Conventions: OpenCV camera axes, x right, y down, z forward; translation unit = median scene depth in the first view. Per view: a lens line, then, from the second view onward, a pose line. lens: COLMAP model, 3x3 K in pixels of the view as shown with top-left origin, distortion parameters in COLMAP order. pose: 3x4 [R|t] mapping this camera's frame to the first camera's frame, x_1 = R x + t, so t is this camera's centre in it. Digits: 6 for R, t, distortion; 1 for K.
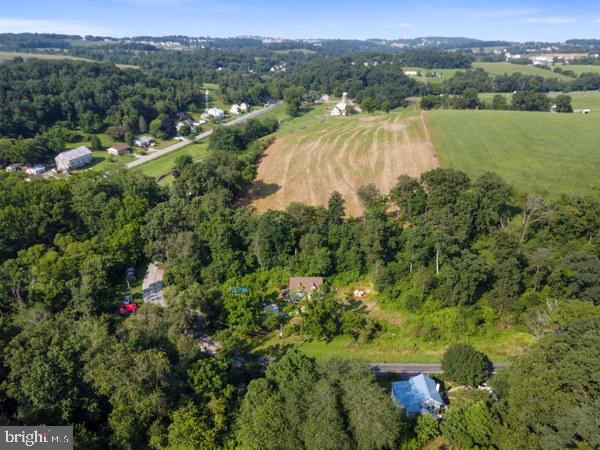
lens RADIAL K [[431.3, 0, 301.7], [0, 431.3, 227.3], [0, 0, 1]] dist [-0.018861, -0.005713]
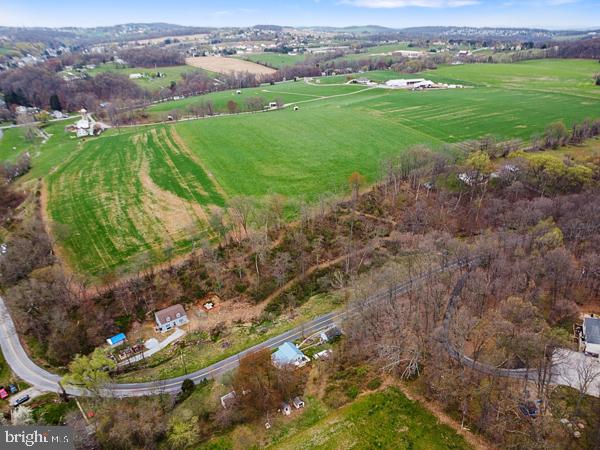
lens RADIAL K [[433.0, 0, 299.2], [0, 433.0, 220.9], [0, 0, 1]] dist [-0.029870, 0.006002]
pose [[0.812610, -0.249972, 0.526477, -0.076345], [0.236031, 0.967103, 0.094872, -0.043666], [-0.532873, 0.047171, 0.844879, -0.076217]]
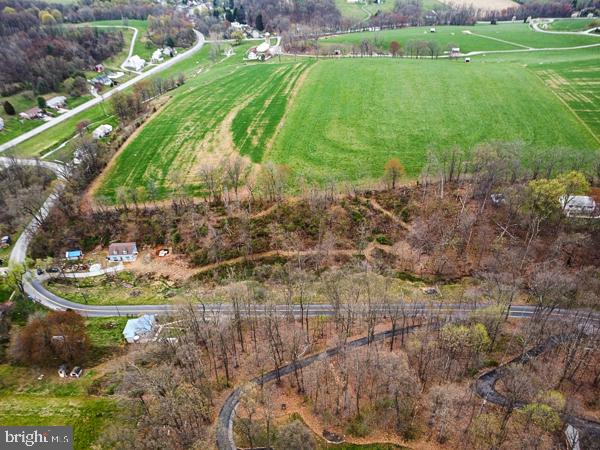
lens RADIAL K [[433.0, 0, 300.9], [0, 433.0, 223.9], [0, 0, 1]] dist [-0.029870, 0.006002]
pose [[0.999393, -0.027619, 0.021223, 0.148237], [0.023196, 0.982279, 0.185983, -0.052539], [-0.025983, -0.185378, 0.982324, -0.103002]]
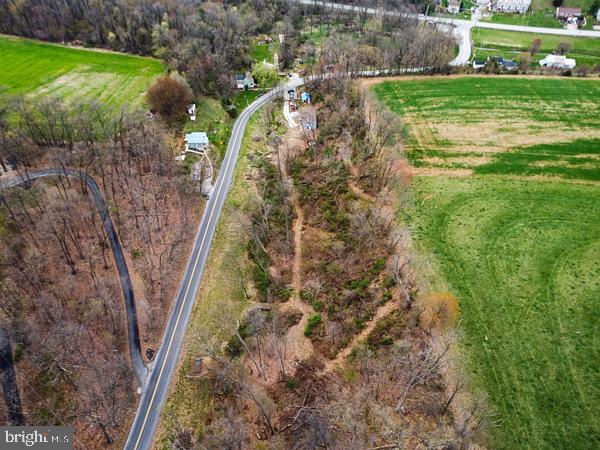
lens RADIAL K [[433.0, 0, 297.6], [0, 433.0, 226.4], [0, 0, 1]] dist [-0.029870, 0.006002]
pose [[0.007315, 0.712222, -0.701916, 0.361210], [-0.376343, 0.652287, 0.657942, -0.163158], [0.926452, 0.259348, 0.272811, 0.169442]]
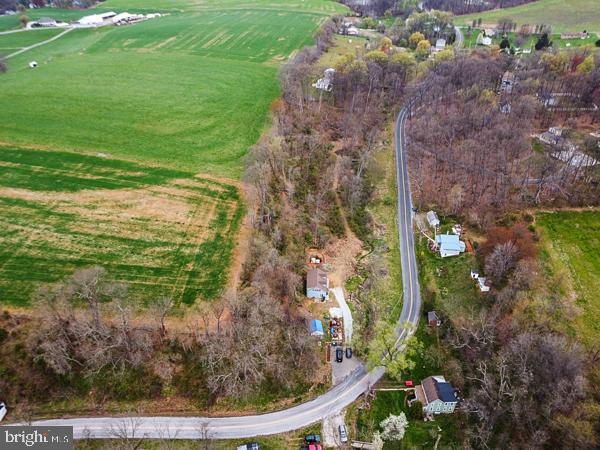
lens RADIAL K [[433.0, 0, 296.3], [0, 433.0, 225.1], [0, 0, 1]] dist [-0.029870, 0.006002]
pose [[0.090067, -0.547738, 0.831788, -0.230130], [0.399143, 0.785028, 0.473726, -0.144528], [-0.912454, 0.289335, 0.289331, 0.178562]]
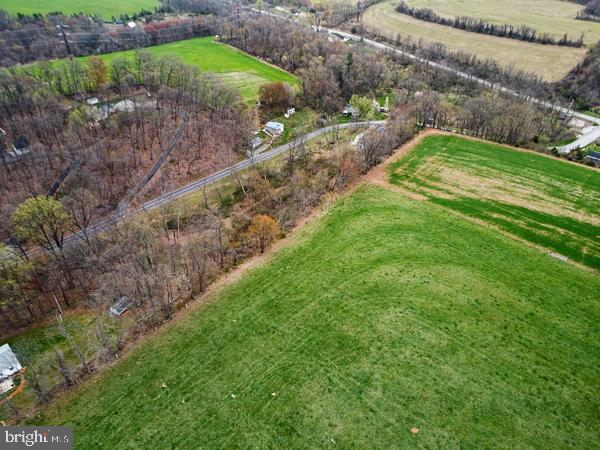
lens RADIAL K [[433.0, 0, 295.8], [0, 433.0, 223.3], [0, 0, 1]] dist [-0.029870, 0.006002]
pose [[-0.597267, 0.460777, -0.656473, 0.413244], [-0.315217, 0.617780, 0.720407, -0.234808], [0.737503, 0.637206, -0.223735, 0.374806]]
